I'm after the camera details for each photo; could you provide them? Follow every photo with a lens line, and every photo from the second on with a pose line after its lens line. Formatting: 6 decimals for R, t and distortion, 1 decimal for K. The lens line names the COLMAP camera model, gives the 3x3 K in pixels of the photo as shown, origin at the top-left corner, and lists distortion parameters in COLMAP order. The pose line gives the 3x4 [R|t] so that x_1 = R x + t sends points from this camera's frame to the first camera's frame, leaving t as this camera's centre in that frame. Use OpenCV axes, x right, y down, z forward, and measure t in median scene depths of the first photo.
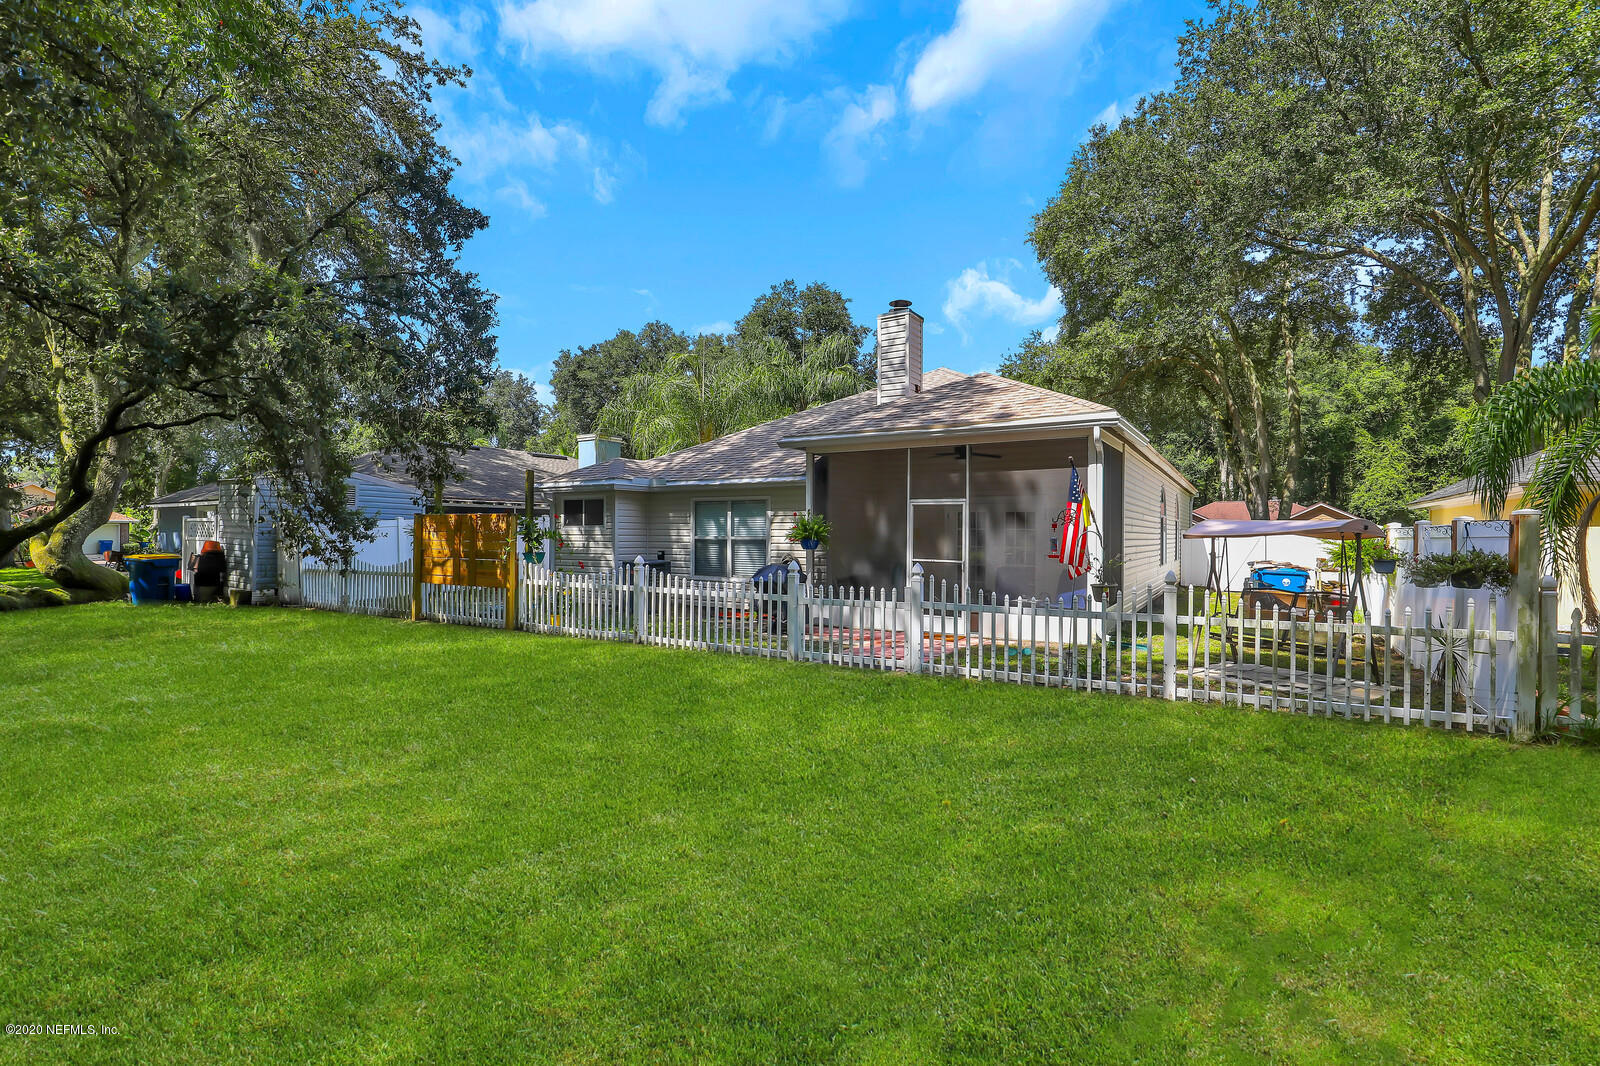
lens RADIAL K [[722.9, 0, 799.2], [0, 722.9, 535.3], [0, 0, 1]] dist [0.010341, -0.005121]
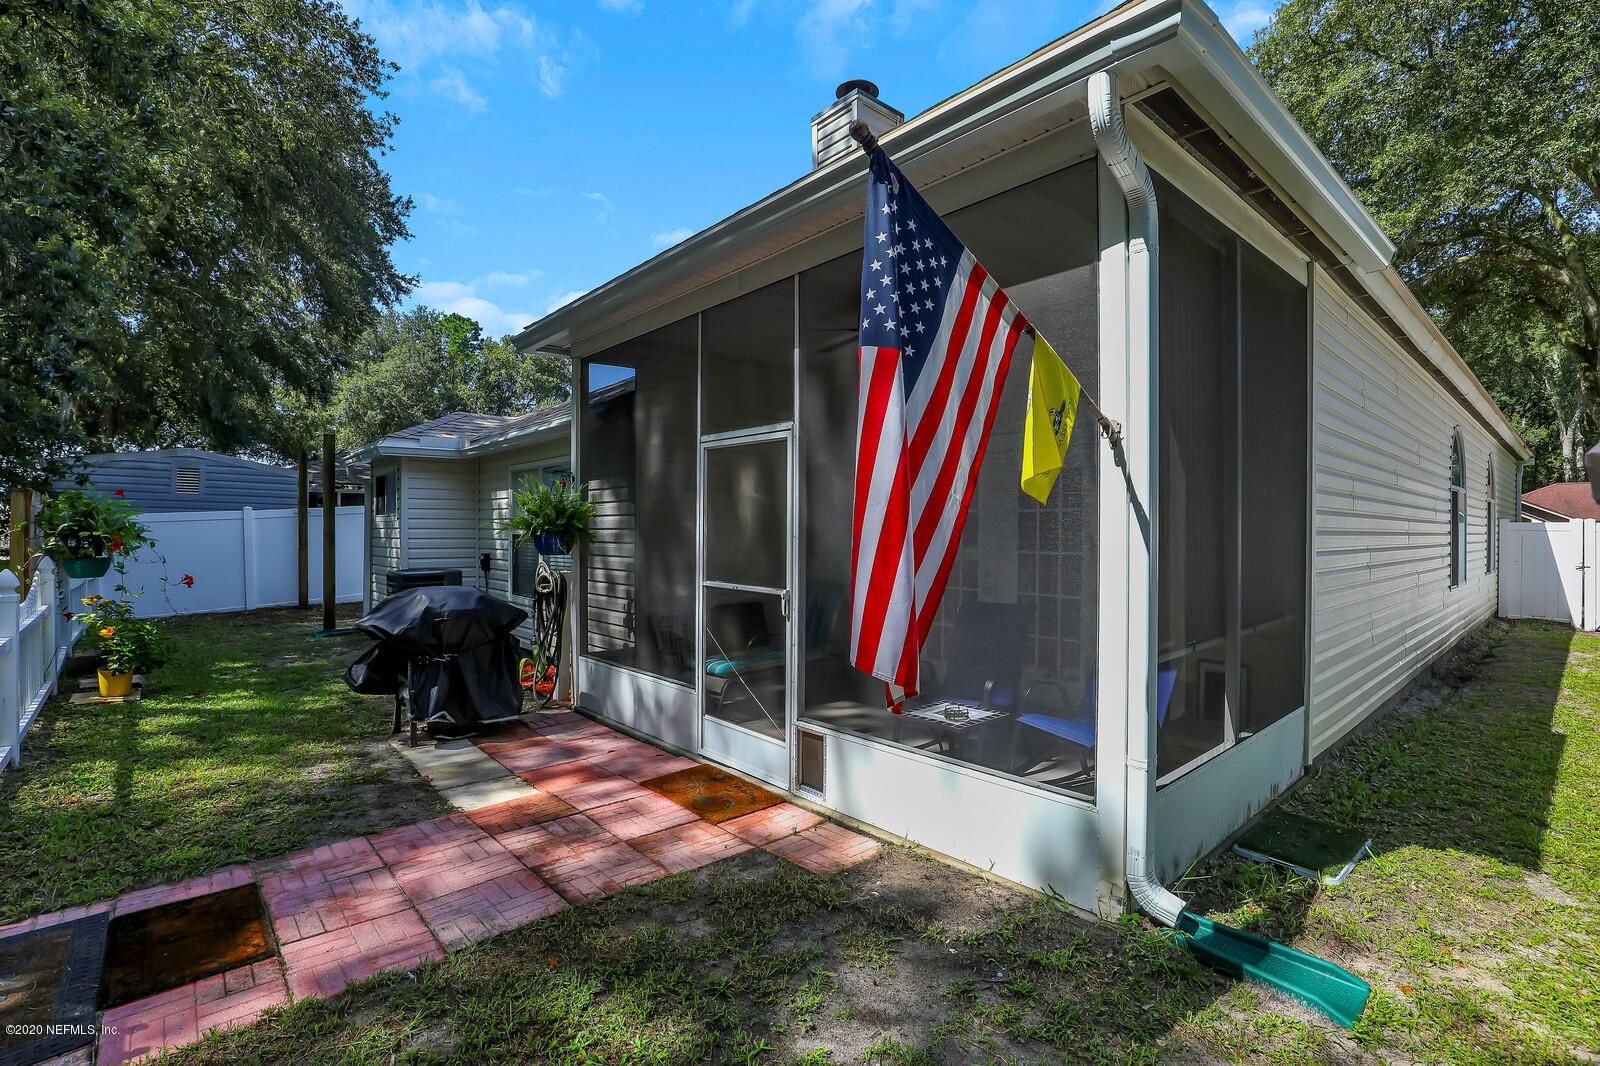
lens RADIAL K [[722.9, 0, 801.6], [0, 722.9, 534.2], [0, 0, 1]] dist [0.010341, -0.005121]
pose [[0.961815, -0.002526, -0.273689, 0.181519], [0.003013, 0.999995, 0.001359, 0.003714], [0.273684, -0.002132, 0.961817, 0.351032]]
